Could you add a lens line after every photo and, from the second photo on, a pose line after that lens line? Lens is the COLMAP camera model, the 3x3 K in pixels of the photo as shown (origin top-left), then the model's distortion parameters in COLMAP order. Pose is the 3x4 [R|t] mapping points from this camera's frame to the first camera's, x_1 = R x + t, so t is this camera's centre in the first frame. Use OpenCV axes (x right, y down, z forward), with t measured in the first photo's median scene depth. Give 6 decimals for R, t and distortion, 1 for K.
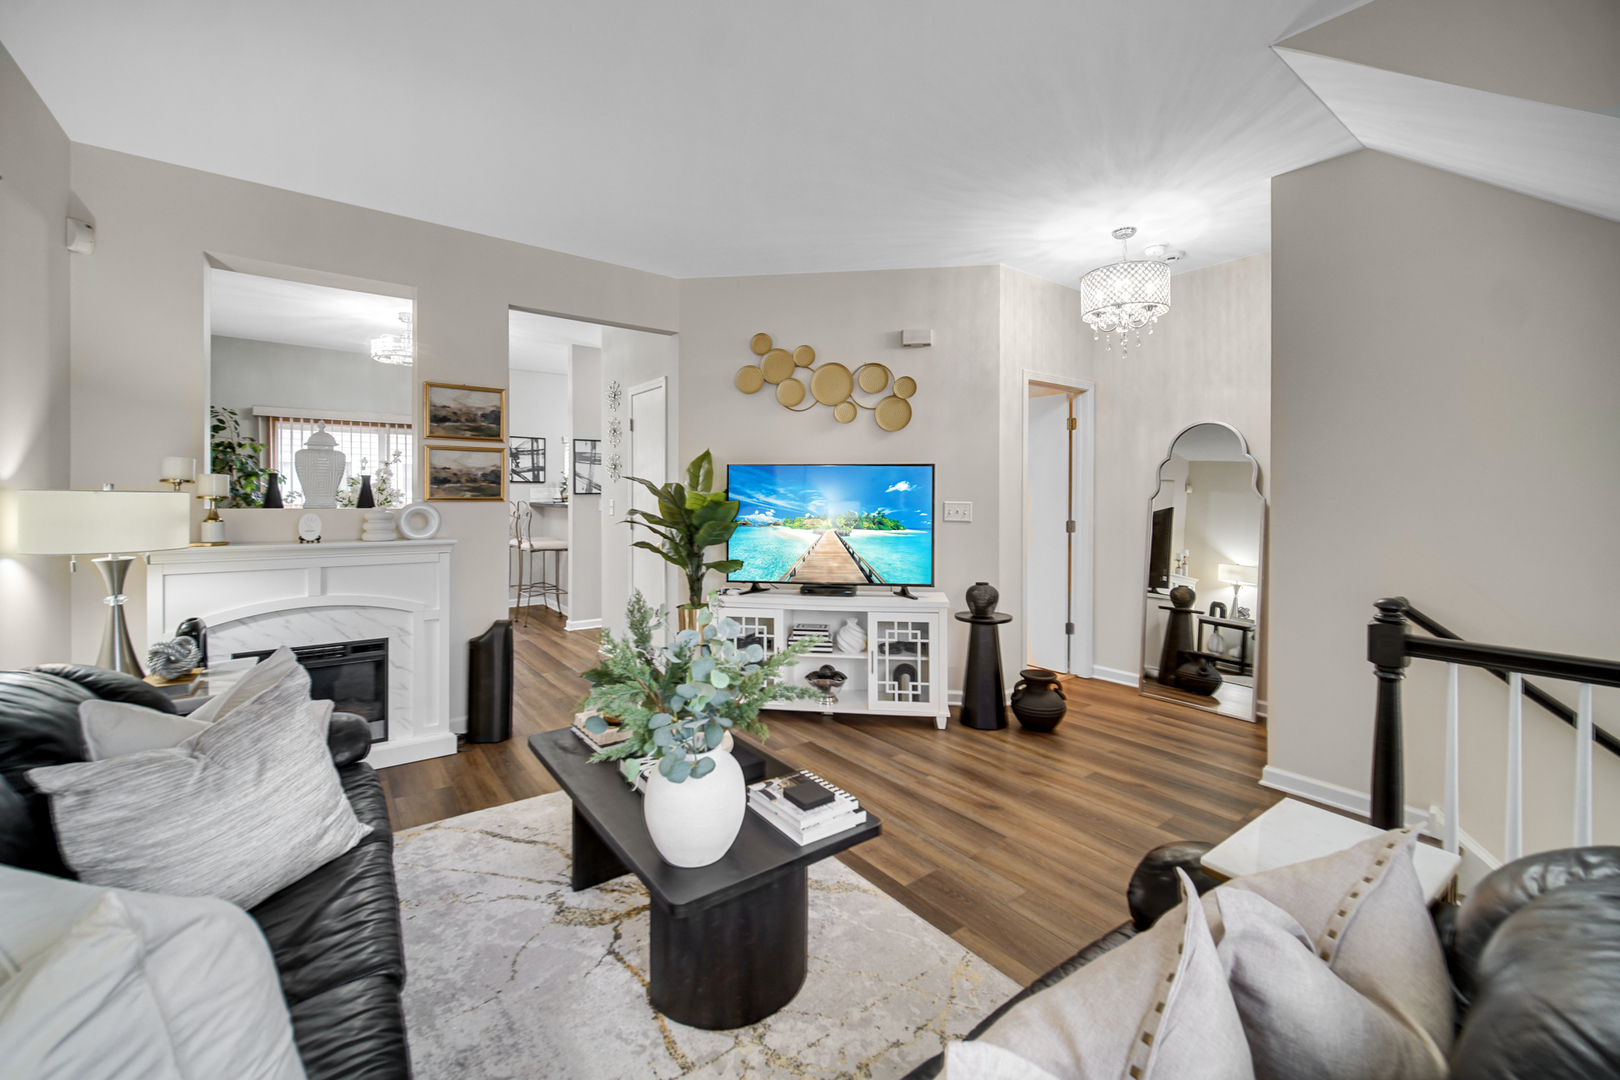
lens RADIAL K [[659.5, 0, 794.4], [0, 659.5, 503.2], [0, 0, 1]] dist [-0.000654, 0.000086]
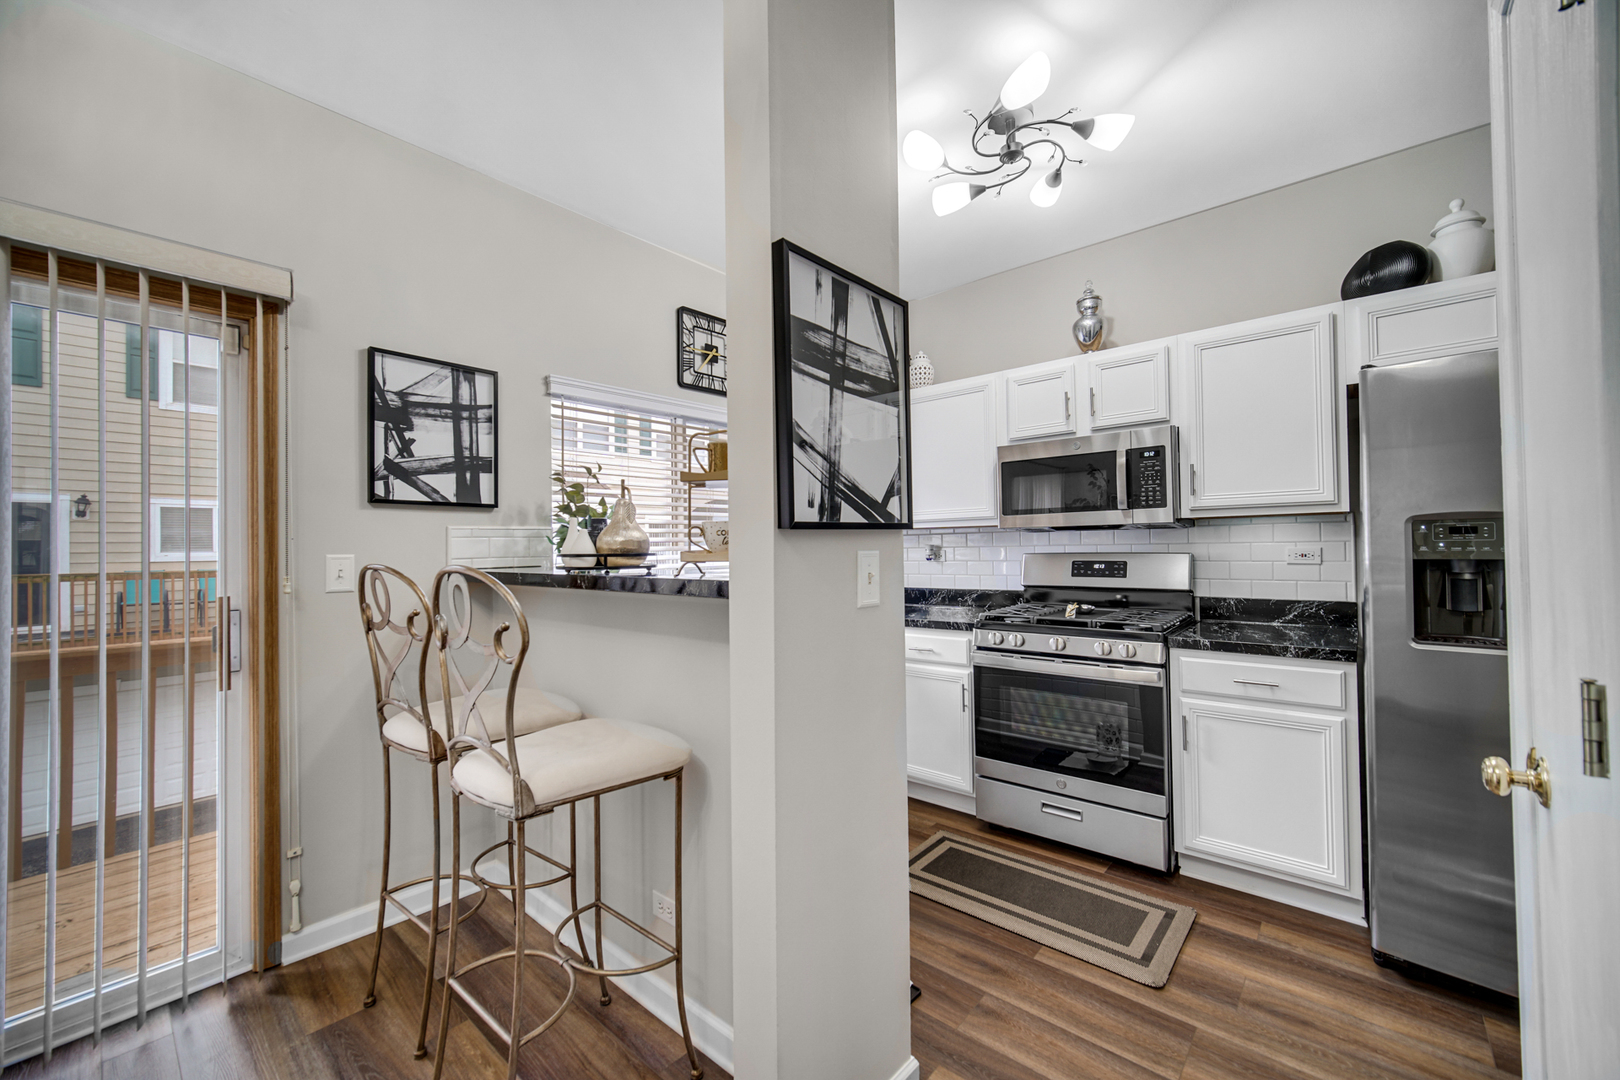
lens RADIAL K [[659.5, 0, 810.0], [0, 659.5, 545.6], [0, 0, 1]] dist [-0.000654, 0.000086]
pose [[0.978173, -0.015436, 0.207218, -0.298438], [0.019148, 0.999690, -0.015921, -0.004459], [-0.206908, 0.019541, 0.978165, 0.657712]]
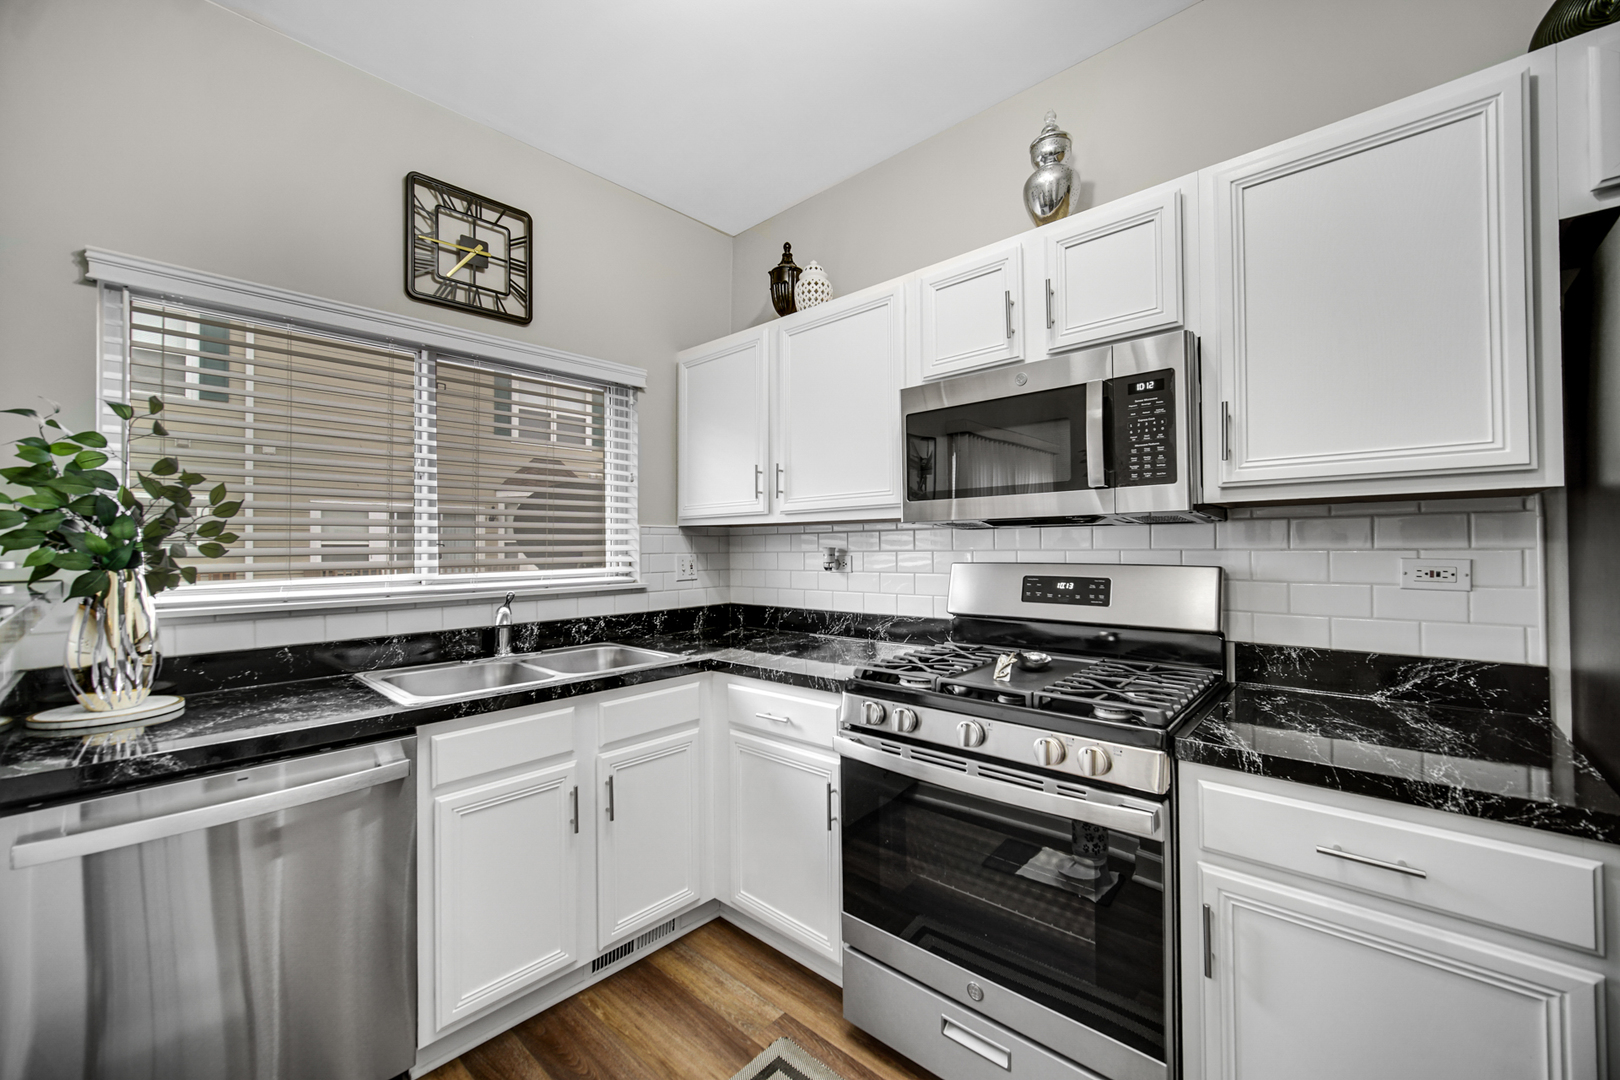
lens RADIAL K [[659.5, 0, 809.1], [0, 659.5, 543.8], [0, 0, 1]] dist [-0.000654, 0.000086]
pose [[0.983772, -0.006742, 0.179299, -0.179850], [0.010500, 0.999744, -0.020020, -0.006474], [-0.179118, 0.021578, 0.983591, 0.791704]]
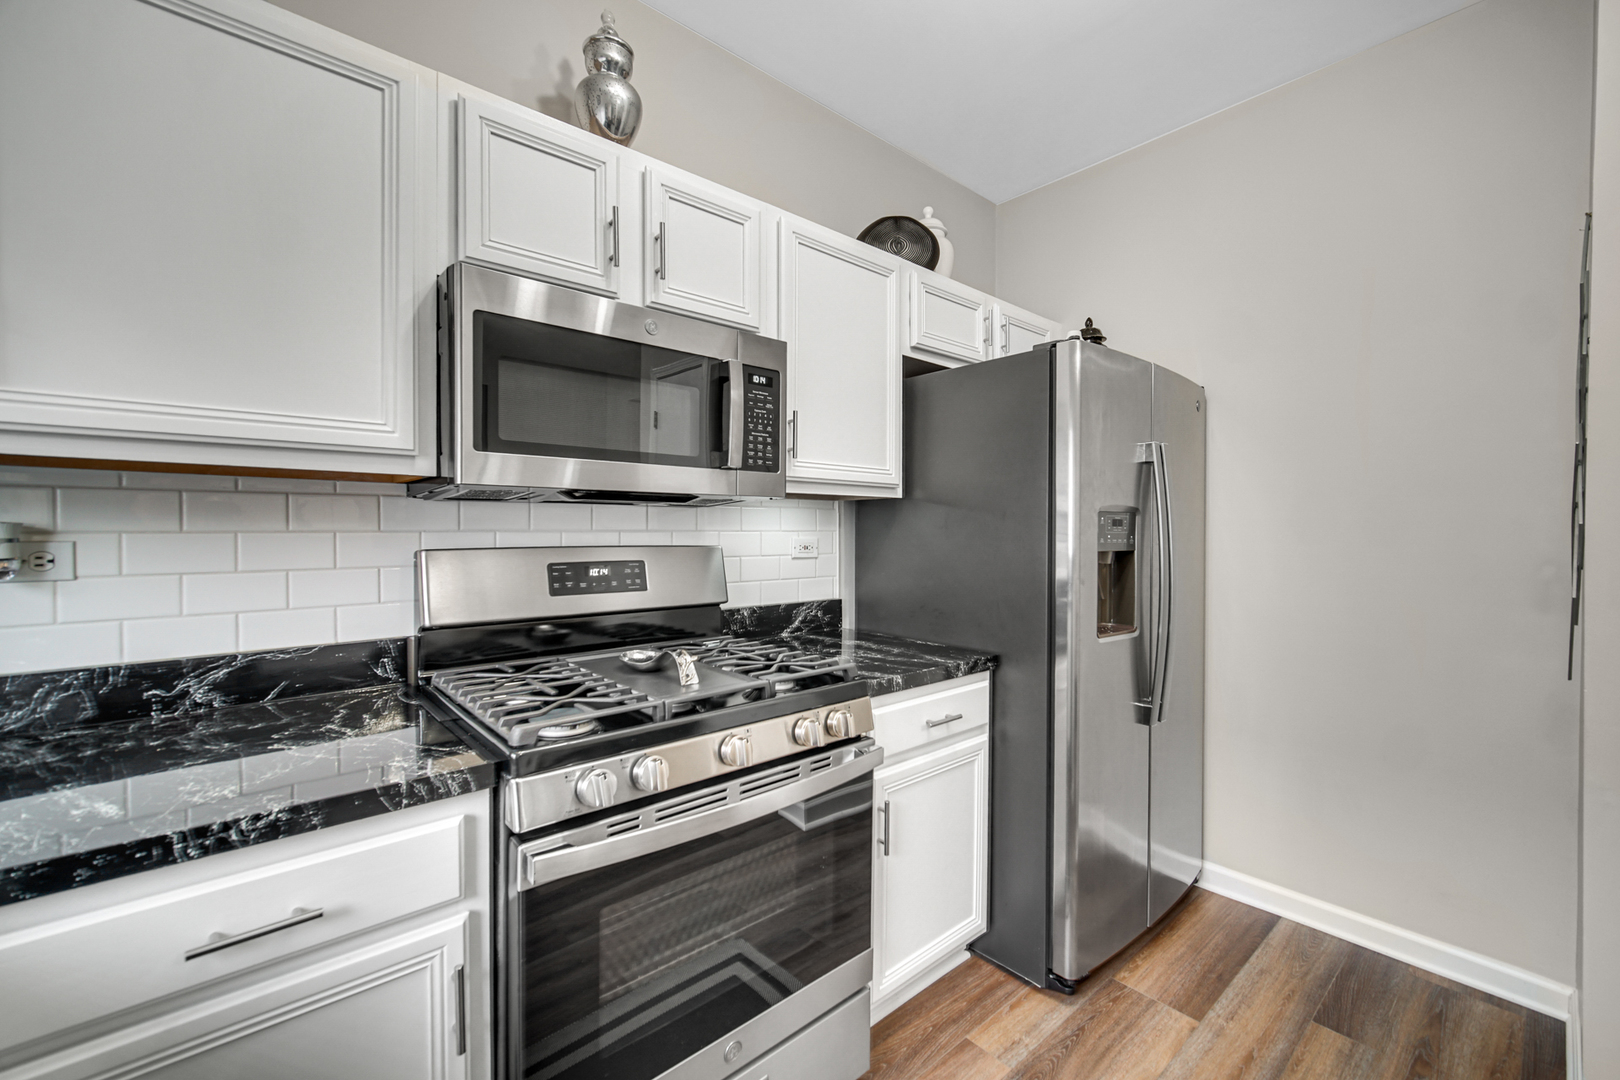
lens RADIAL K [[659.5, 0, 809.1], [0, 659.5, 538.8], [0, 0, 1]] dist [-0.000654, 0.000086]
pose [[-0.077030, -0.015493, 0.996908, -0.257972], [0.009079, 0.999827, 0.016240, -0.008270], [-0.996987, 0.010302, -0.076876, 0.962371]]
